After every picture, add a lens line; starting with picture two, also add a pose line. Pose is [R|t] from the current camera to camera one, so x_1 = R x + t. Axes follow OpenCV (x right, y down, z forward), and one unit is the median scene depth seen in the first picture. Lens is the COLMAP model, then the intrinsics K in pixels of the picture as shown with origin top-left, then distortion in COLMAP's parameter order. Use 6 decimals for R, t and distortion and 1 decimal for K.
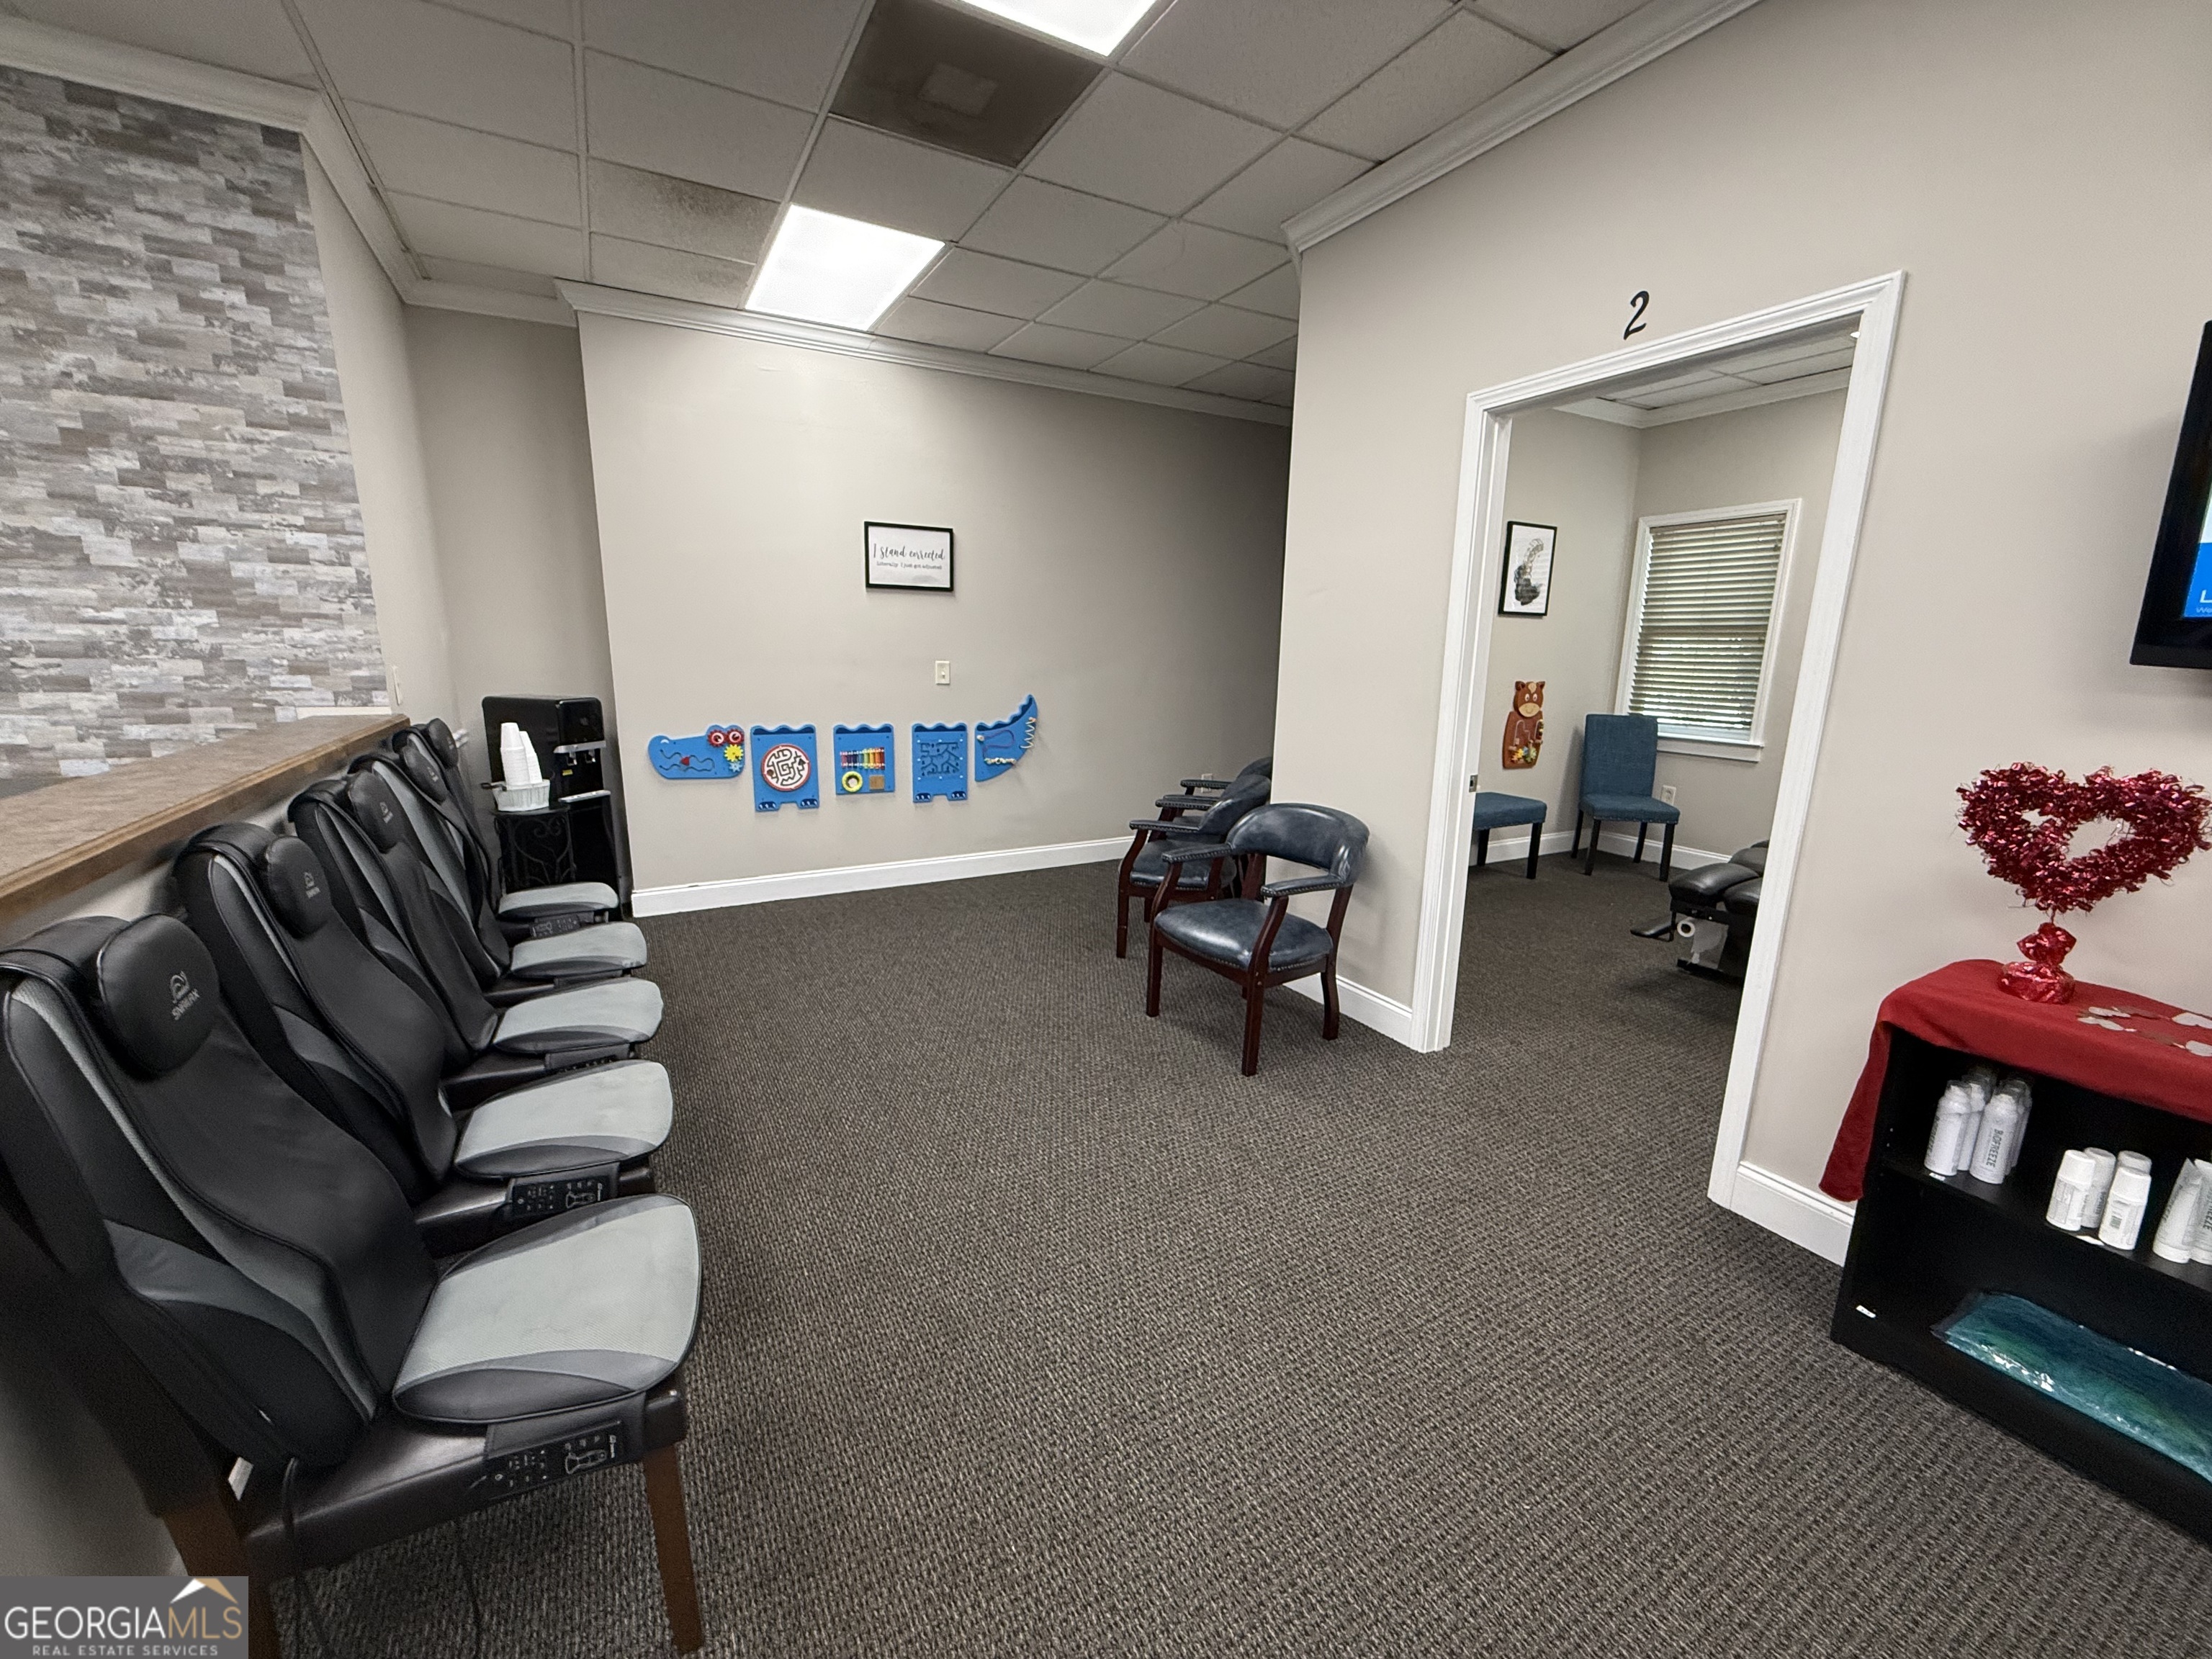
lens RADIAL K [[881.1, 0, 1102.6], [0, 881.1, 831.6], [0, 0, 1]] dist [-0.002987, 0.000618]
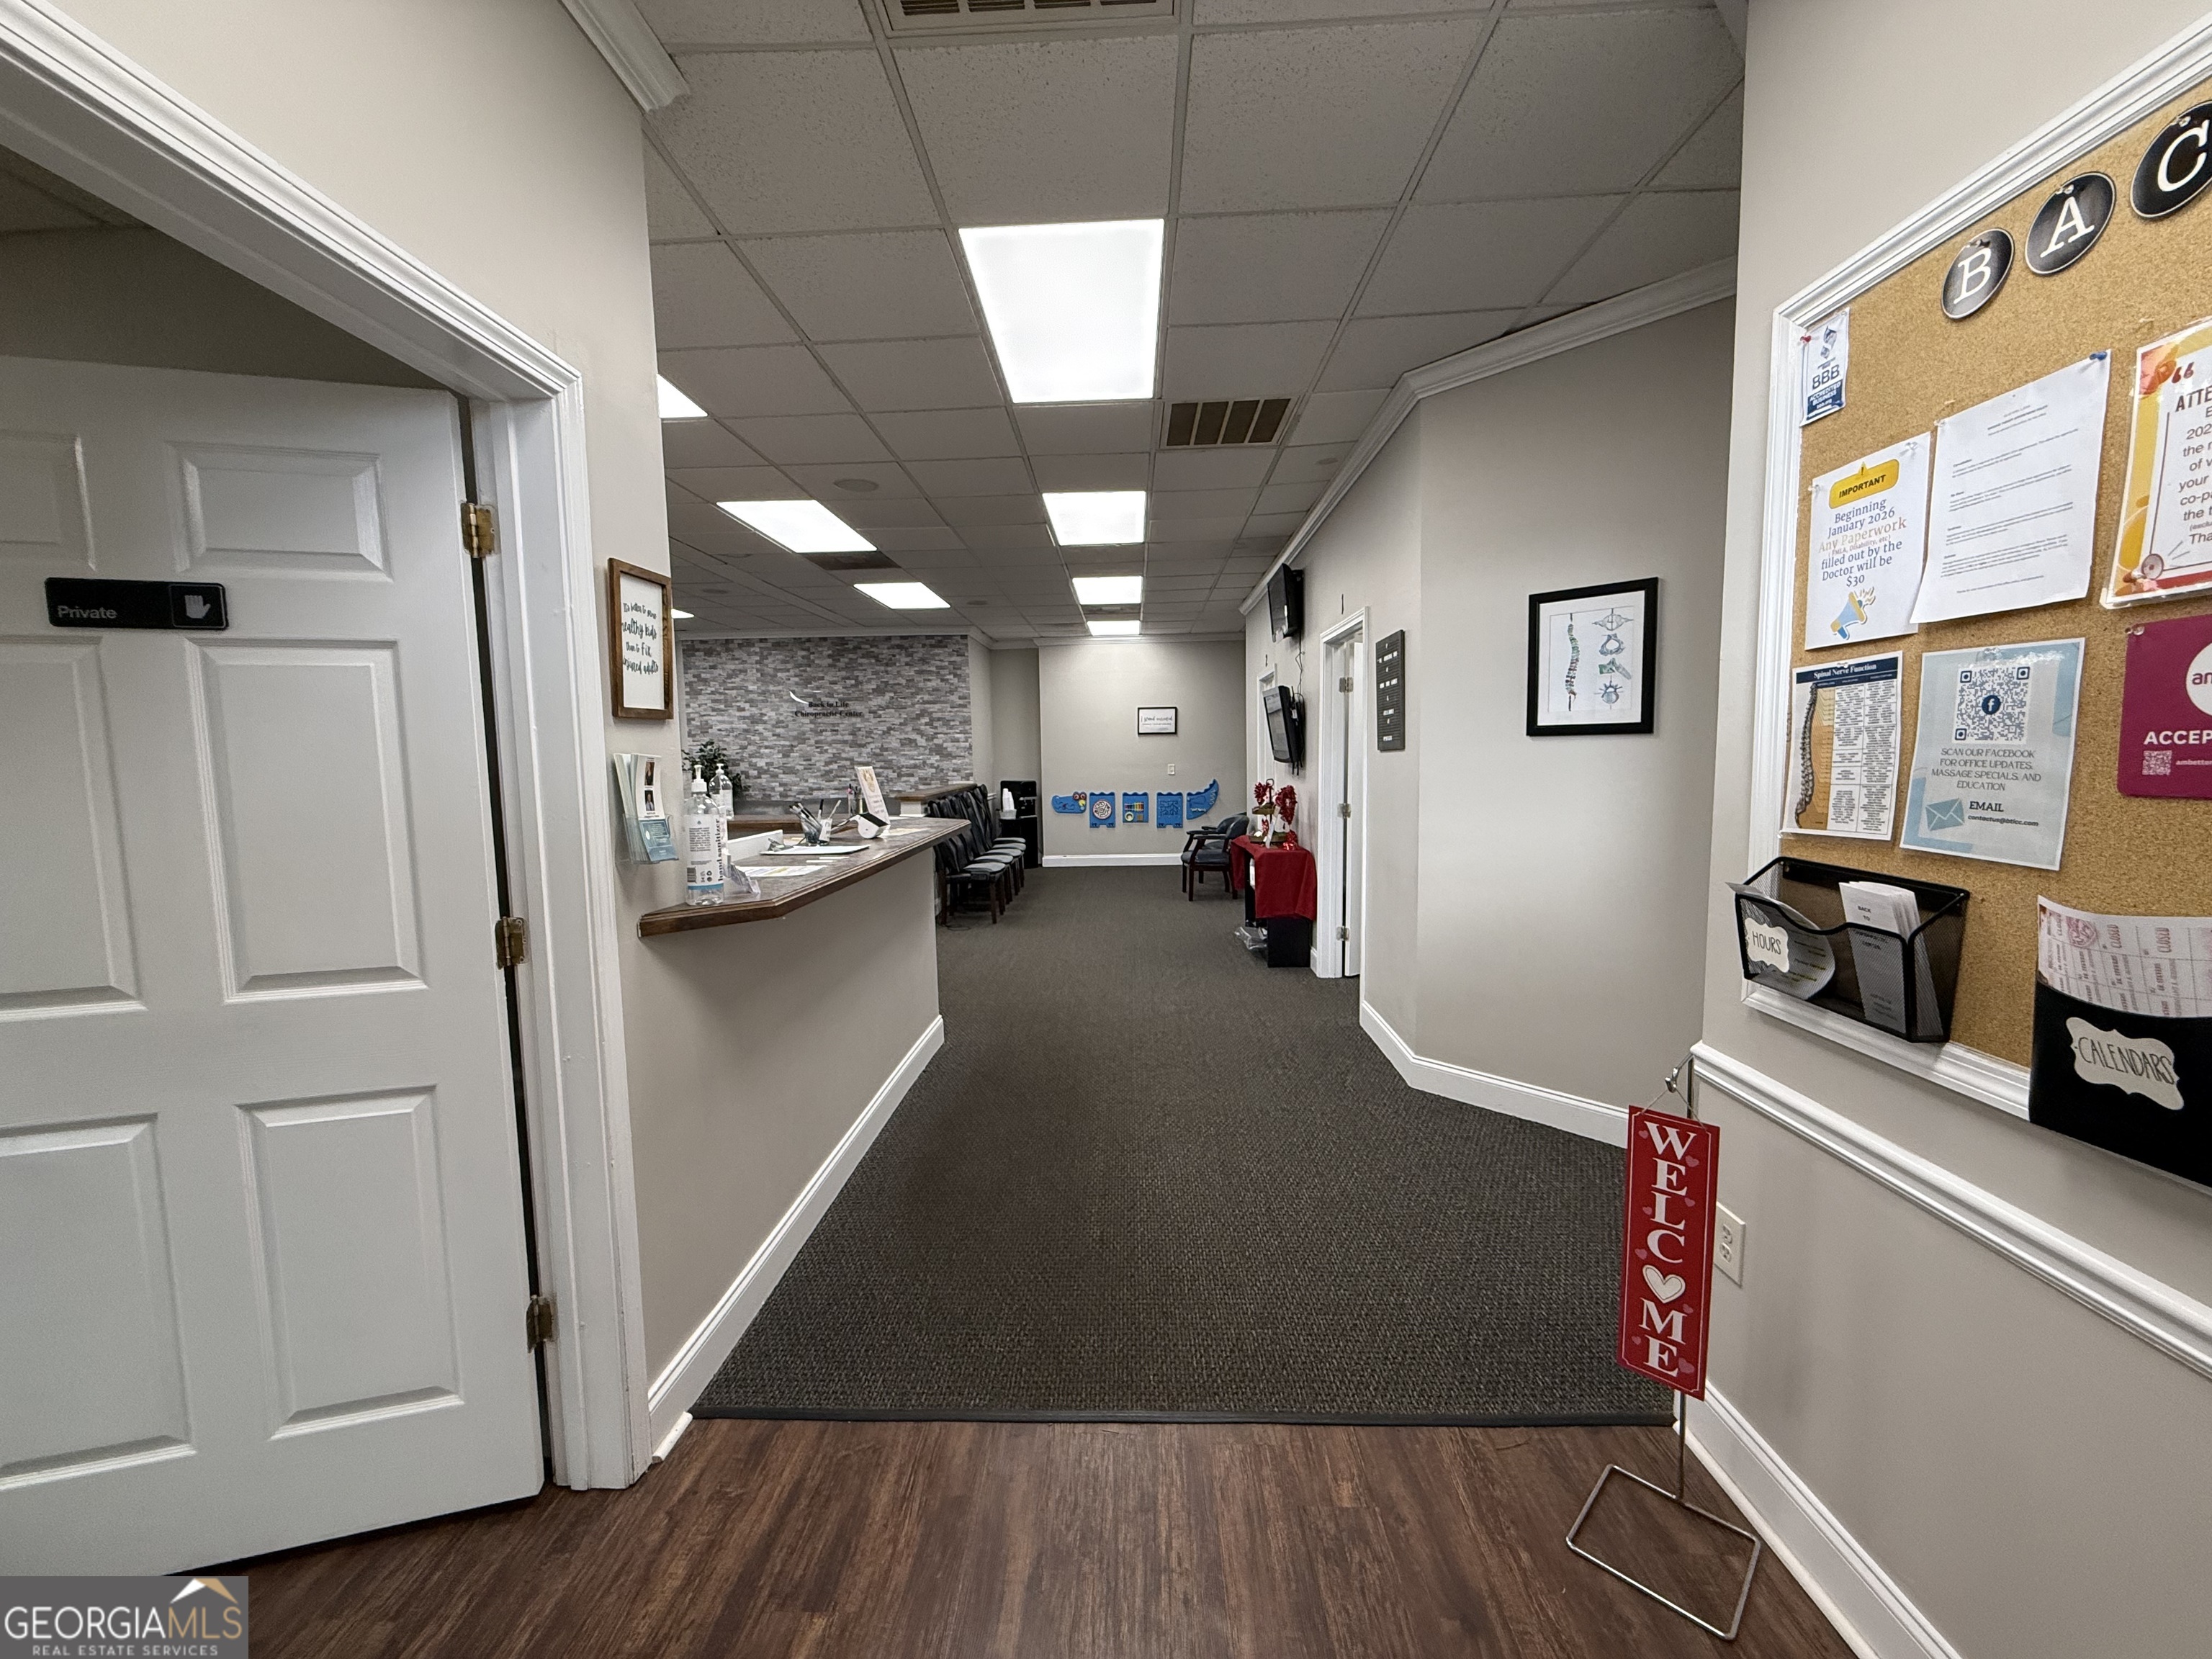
lens RADIAL K [[881.1, 0, 1099.5], [0, 881.1, 833.2], [0, 0, 1]] dist [-0.002987, 0.000618]
pose [[0.854839, 0.018638, -0.518558, 1.023535], [-0.077343, 0.992768, -0.091818, 0.246899], [0.513097, 0.118597, 0.850098, -1.206411]]
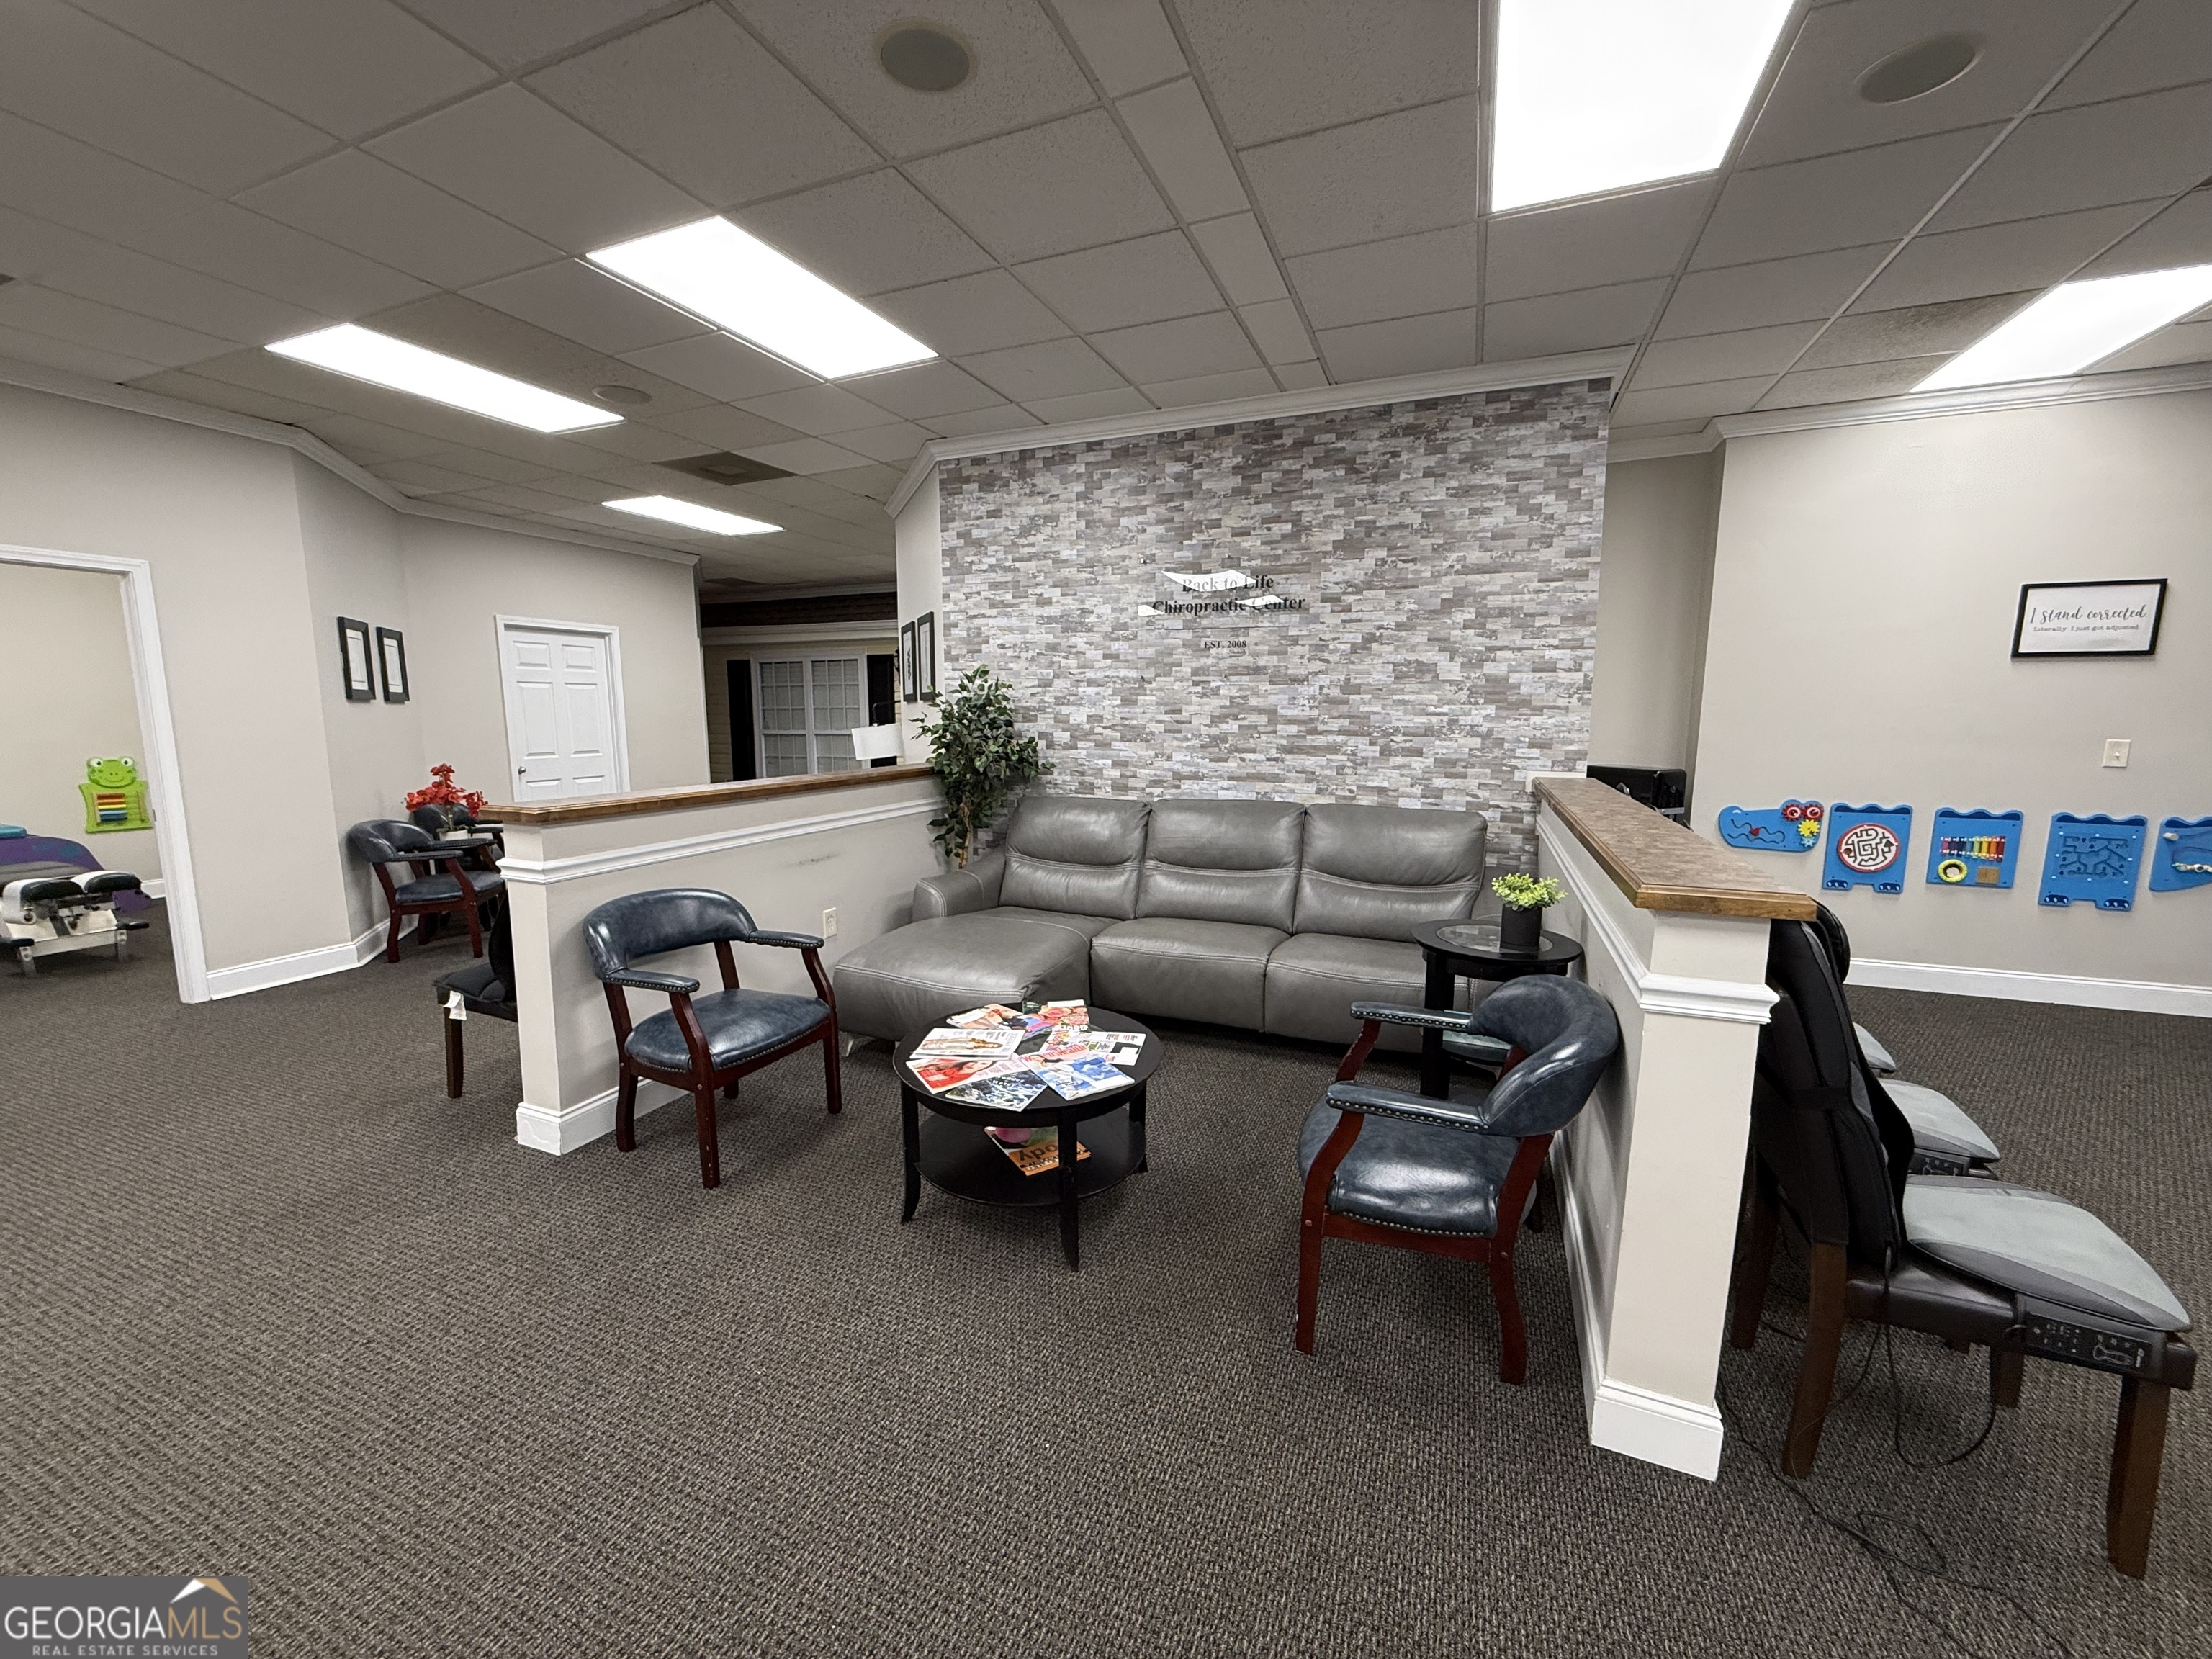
lens RADIAL K [[881.1, 0, 1100.4], [0, 881.1, 832.6], [0, 0, 1]] dist [-0.002987, 0.000618]
pose [[0.618342, 0.092259, -0.780475, -0.151220], [-0.149951, 0.988692, -0.001928, 0.044608], [0.771472, 0.118225, 0.625183, -0.288531]]
